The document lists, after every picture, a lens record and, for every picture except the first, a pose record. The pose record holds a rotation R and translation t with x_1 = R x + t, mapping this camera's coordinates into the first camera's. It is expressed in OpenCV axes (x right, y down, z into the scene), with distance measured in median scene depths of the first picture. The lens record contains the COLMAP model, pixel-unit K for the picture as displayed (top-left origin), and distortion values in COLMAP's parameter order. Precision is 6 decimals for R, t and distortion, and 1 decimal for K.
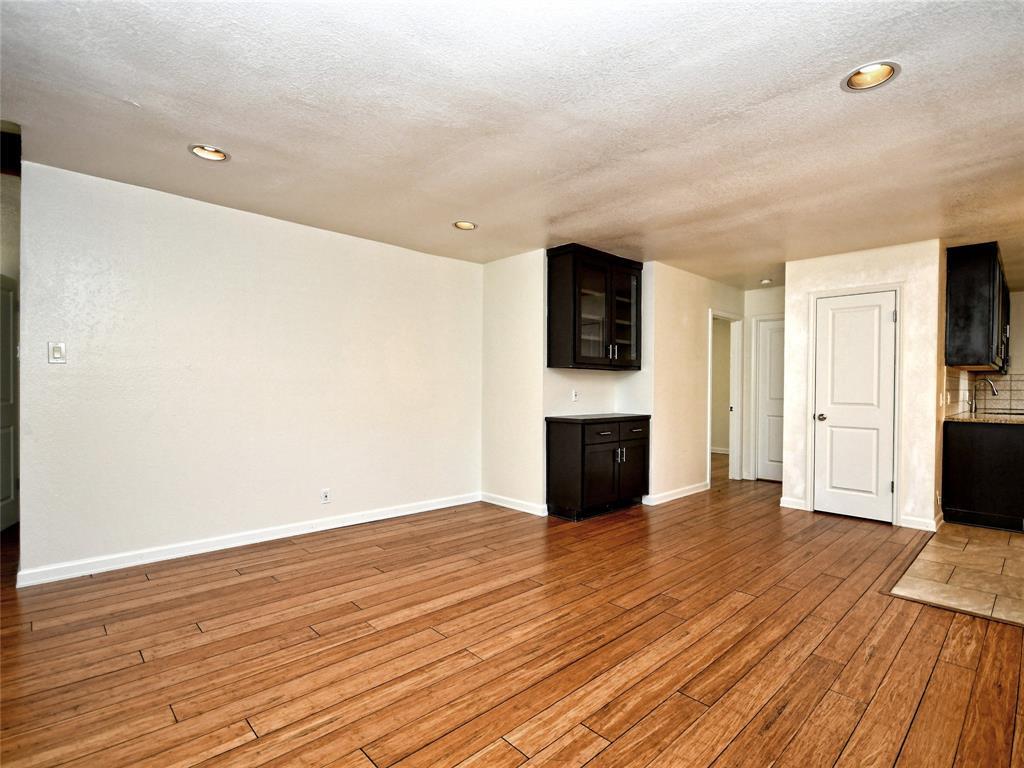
lens RADIAL K [[510.6, 0, 505.4], [0, 510.6, 388.7], [0, 0, 1]] dist [0.008597, -0.013847]
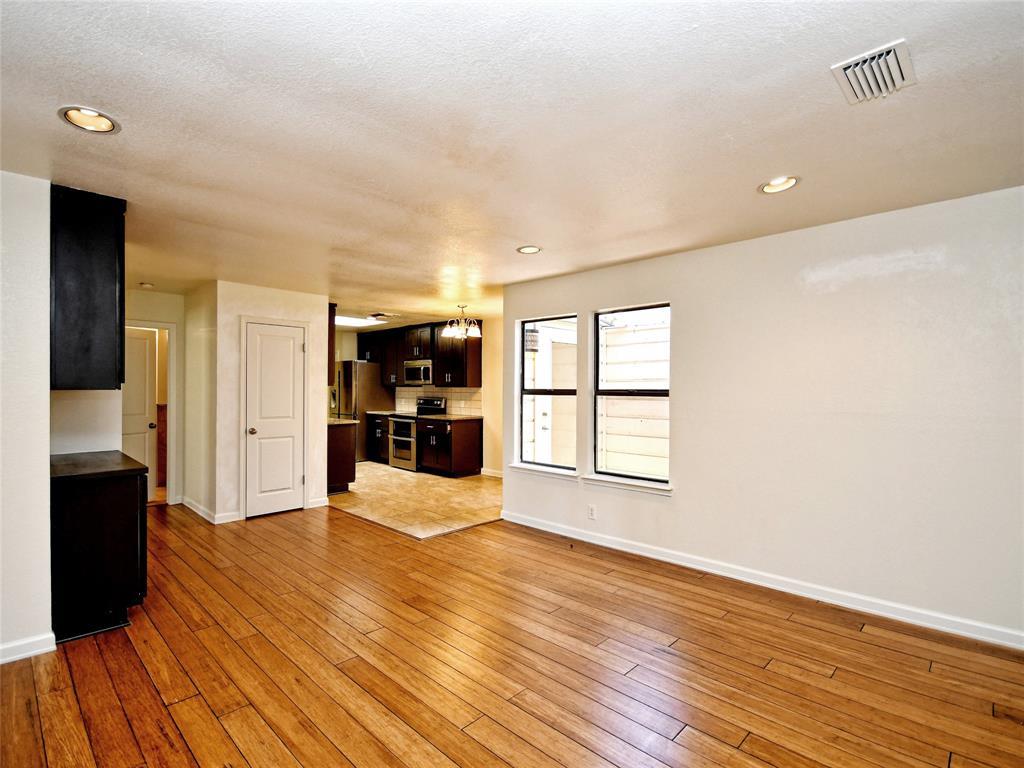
lens RADIAL K [[510.6, 0, 505.4], [0, 510.6, 388.7], [0, 0, 1]] dist [0.008597, -0.013847]
pose [[-0.056586, -0.011629, 0.998330, -0.675340], [0.000140, 0.999932, 0.011656, -0.064708], [-0.998398, 0.000799, -0.056581, 0.680397]]
